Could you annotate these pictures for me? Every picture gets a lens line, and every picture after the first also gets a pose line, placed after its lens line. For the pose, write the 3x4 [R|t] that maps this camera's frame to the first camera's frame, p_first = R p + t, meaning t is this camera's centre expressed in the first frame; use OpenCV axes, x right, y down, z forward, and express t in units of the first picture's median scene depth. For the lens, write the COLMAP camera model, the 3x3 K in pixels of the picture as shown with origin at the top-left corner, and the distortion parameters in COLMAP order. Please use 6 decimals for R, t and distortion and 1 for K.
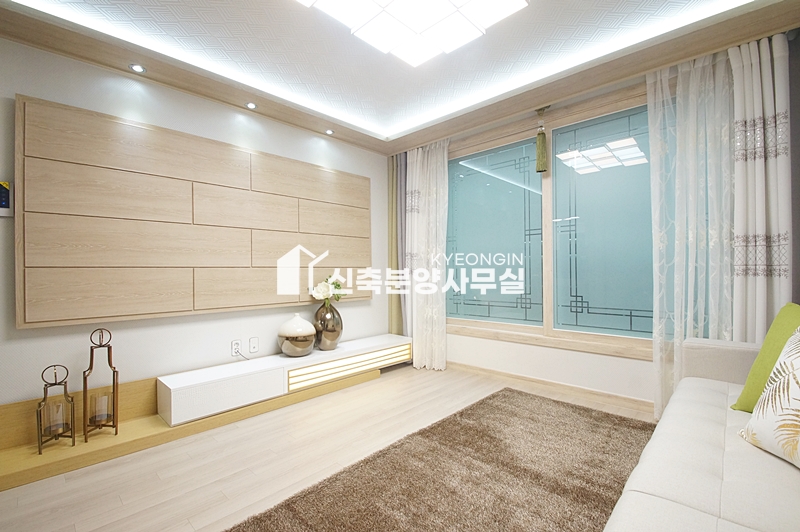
lens RADIAL K [[354.0, 0, 404.6], [0, 354.0, 271.5], [0, 0, 1]] dist [-0.003094, -0.006442]
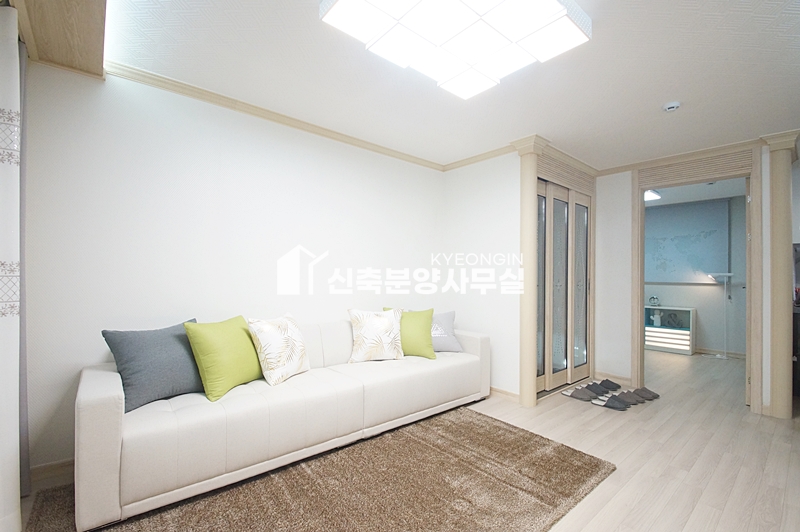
lens RADIAL K [[354.0, 0, 403.7], [0, 354.0, 269.0], [0, 0, 1]] dist [-0.003094, -0.006442]
pose [[-0.995470, -0.008227, 0.094716, 0.038723], [-0.009083, 0.999922, -0.008603, -0.061457], [-0.094638, -0.009424, -0.995467, 1.222435]]
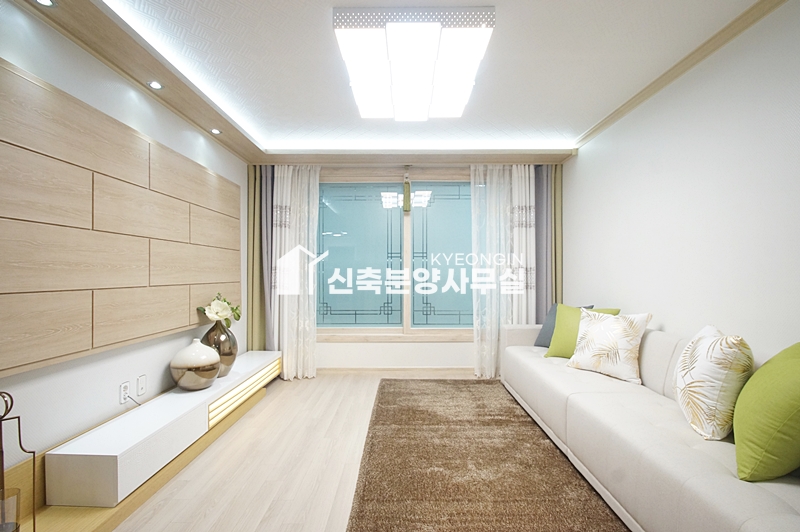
lens RADIAL K [[354.0, 0, 406.8], [0, 354.0, 272.5], [0, 0, 1]] dist [-0.003094, -0.006442]
pose [[0.725165, 0.012098, 0.688469, -0.573054], [-0.006753, 0.999923, -0.010458, -0.040048], [-0.688542, 0.002935, 0.725191, 0.030554]]
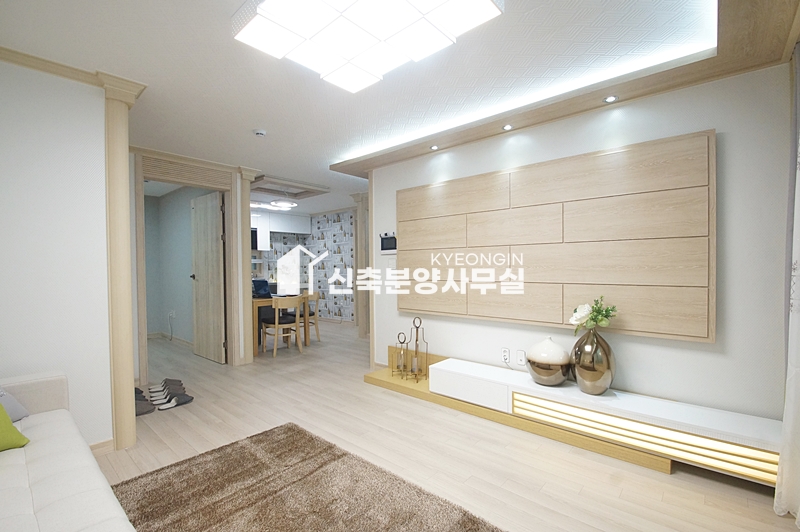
lens RADIAL K [[354.0, 0, 396.3], [0, 354.0, 270.4], [0, 0, 1]] dist [-0.003094, -0.006442]
pose [[0.026184, 0.018109, -0.999493, 0.617968], [0.004475, 0.999824, 0.018232, -0.068925], [0.999647, -0.004950, 0.026098, 0.651097]]
